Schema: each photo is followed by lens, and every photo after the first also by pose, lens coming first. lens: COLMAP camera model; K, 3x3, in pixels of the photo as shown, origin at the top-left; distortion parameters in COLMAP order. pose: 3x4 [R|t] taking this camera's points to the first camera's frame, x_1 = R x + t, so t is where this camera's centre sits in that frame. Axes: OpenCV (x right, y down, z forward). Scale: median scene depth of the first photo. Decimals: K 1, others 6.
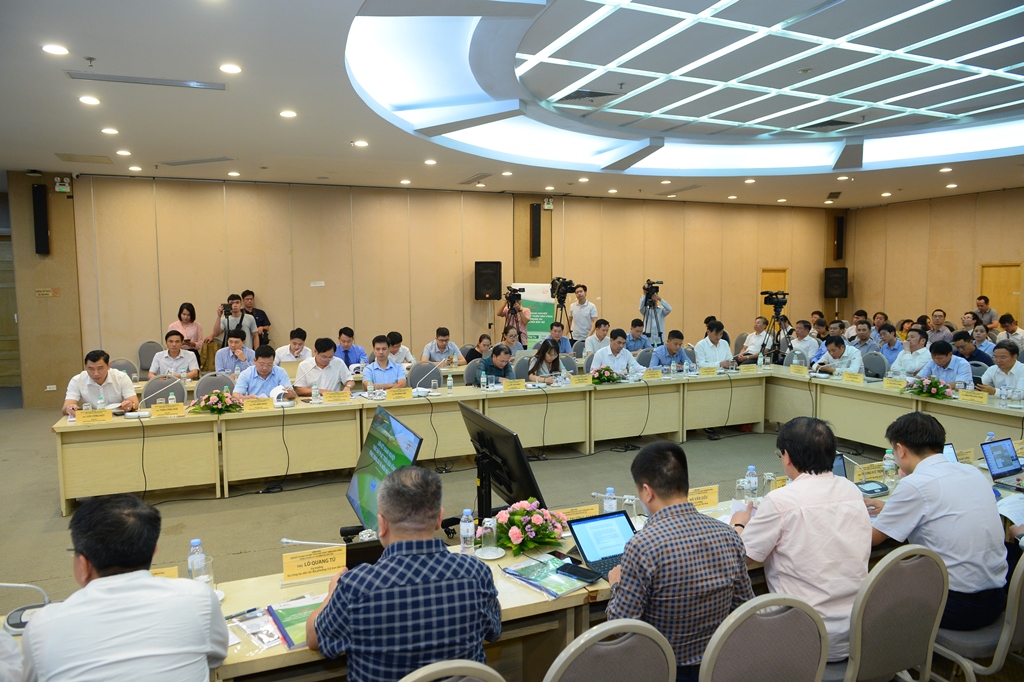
lens RADIAL K [[674.8, 0, 513.9], [0, 674.8, 337.2], [0, 0, 1]] dist [-0.020598, -0.000764]
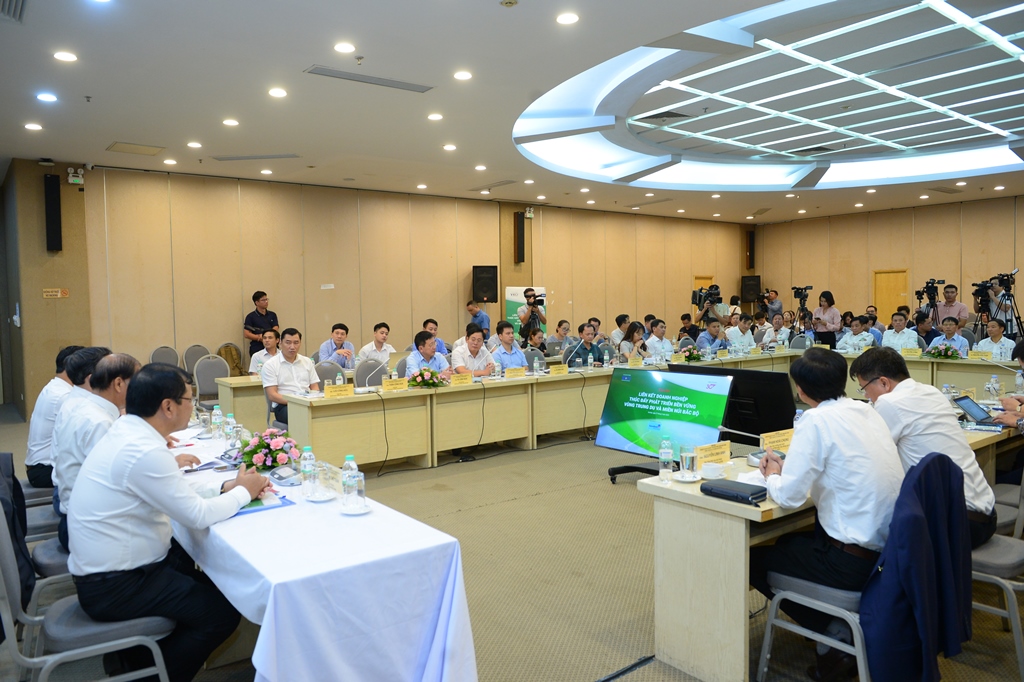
lens RADIAL K [[707.5, 0, 509.3], [0, 707.5, 343.0], [0, 0, 1]] dist [-0.019944, 0.000895]
pose [[0.967777, -0.022048, 0.250841, -0.343041], [0.028499, 0.999349, -0.022112, 0.039703], [-0.250191, 0.028548, 0.967776, -0.077931]]
